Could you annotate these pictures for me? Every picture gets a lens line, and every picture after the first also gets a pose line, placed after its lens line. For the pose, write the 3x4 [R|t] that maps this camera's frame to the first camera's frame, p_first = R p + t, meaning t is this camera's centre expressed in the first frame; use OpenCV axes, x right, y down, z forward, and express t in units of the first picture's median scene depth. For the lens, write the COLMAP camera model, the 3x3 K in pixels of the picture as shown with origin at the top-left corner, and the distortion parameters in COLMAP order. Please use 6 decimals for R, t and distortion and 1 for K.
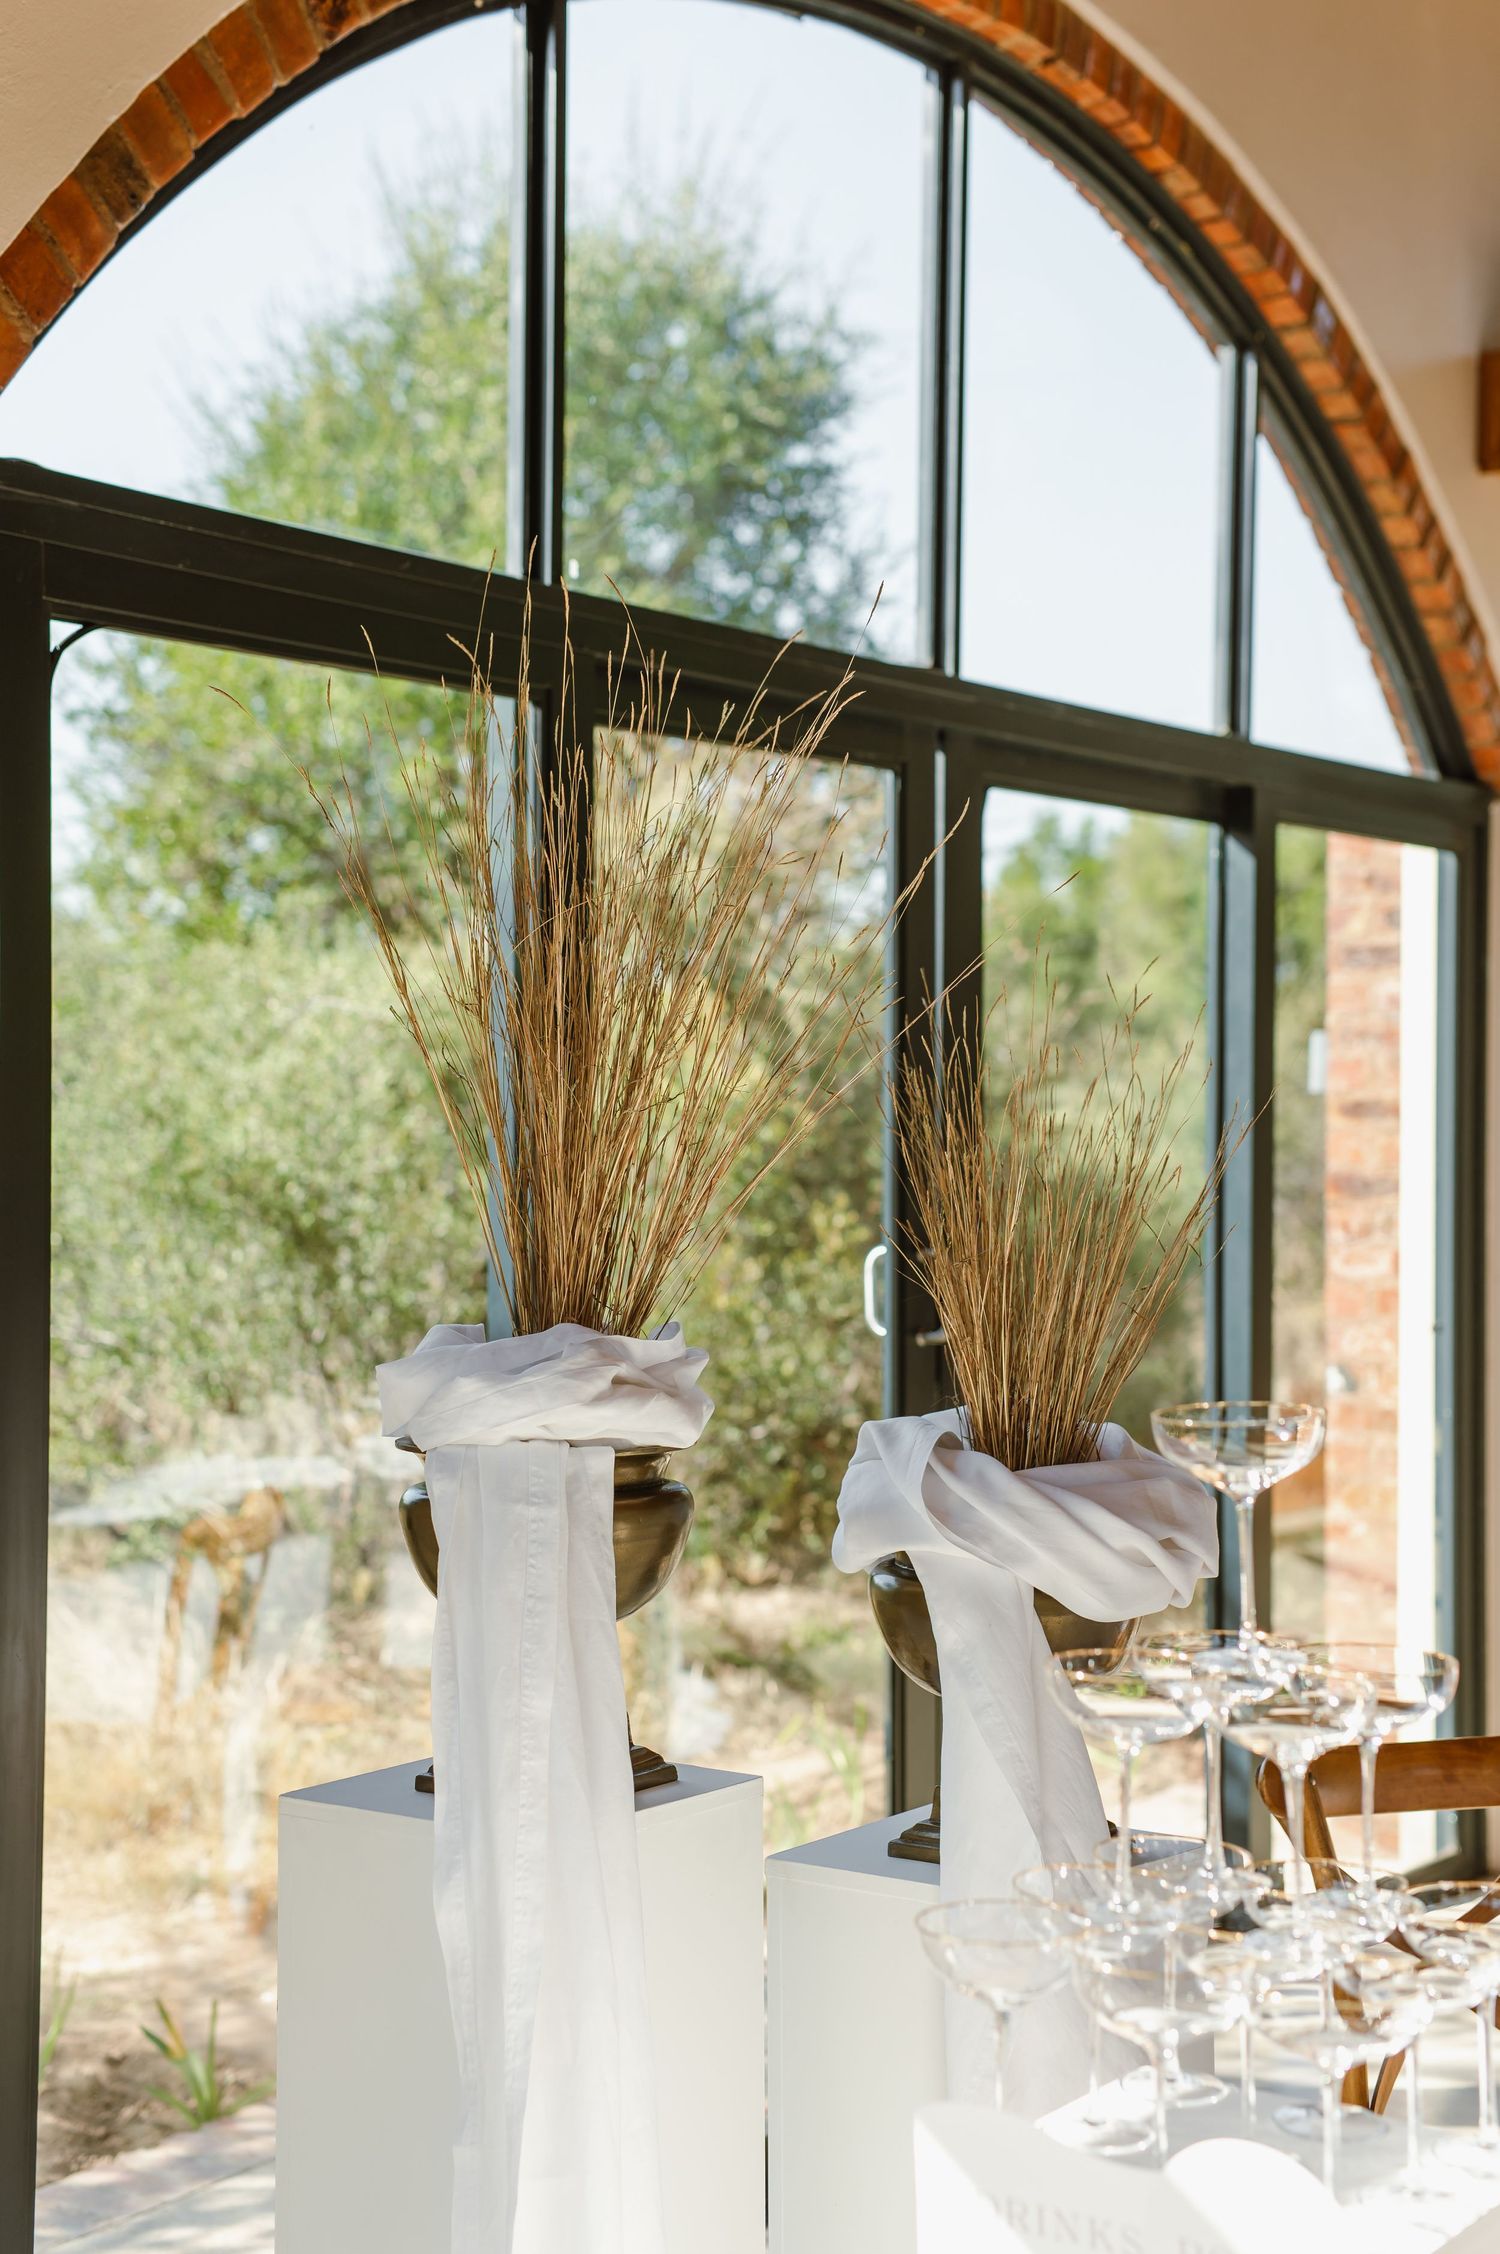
lens RADIAL K [[3183.9, 0, 757.6], [0, 3183.9, 1143.7], [0, 0, 1]] dist [0.130966, 0.000000]
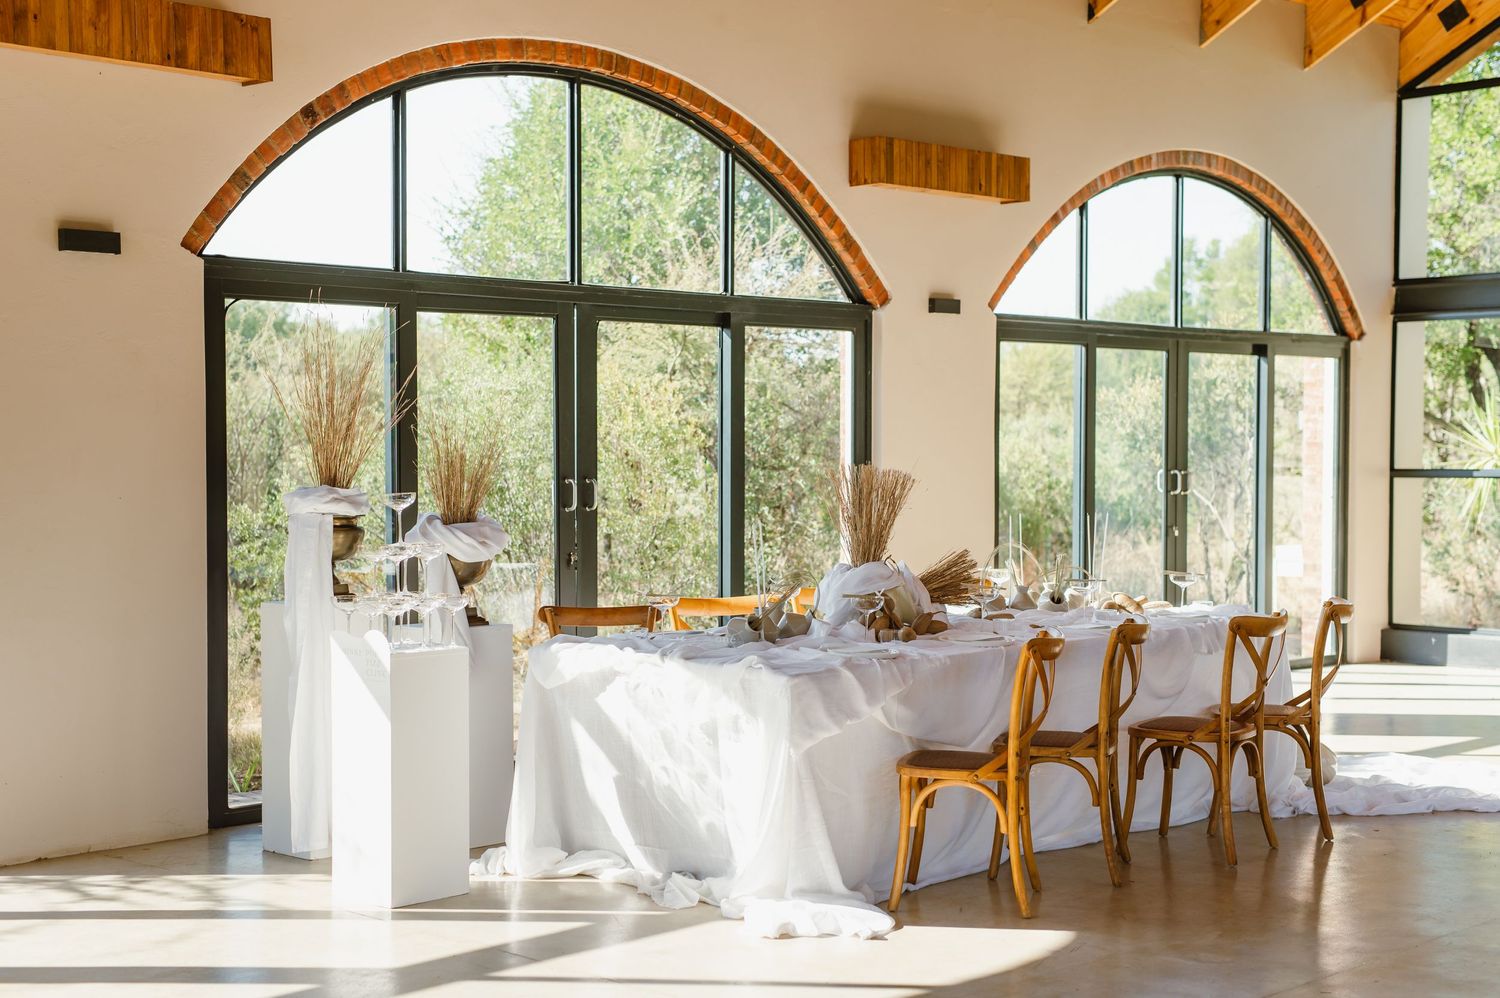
lens RADIAL K [[2250.4, 0, 754.3], [0, 2250.4, 491.7], [0, 0, 1]] dist [0.236713, 0.000000]
pose [[0.988770, 0.000316, -0.149447, 0.882901], [0.002052, 0.999875, 0.015693, 0.020286], [0.149433, -0.015823, 0.988645, -1.713793]]
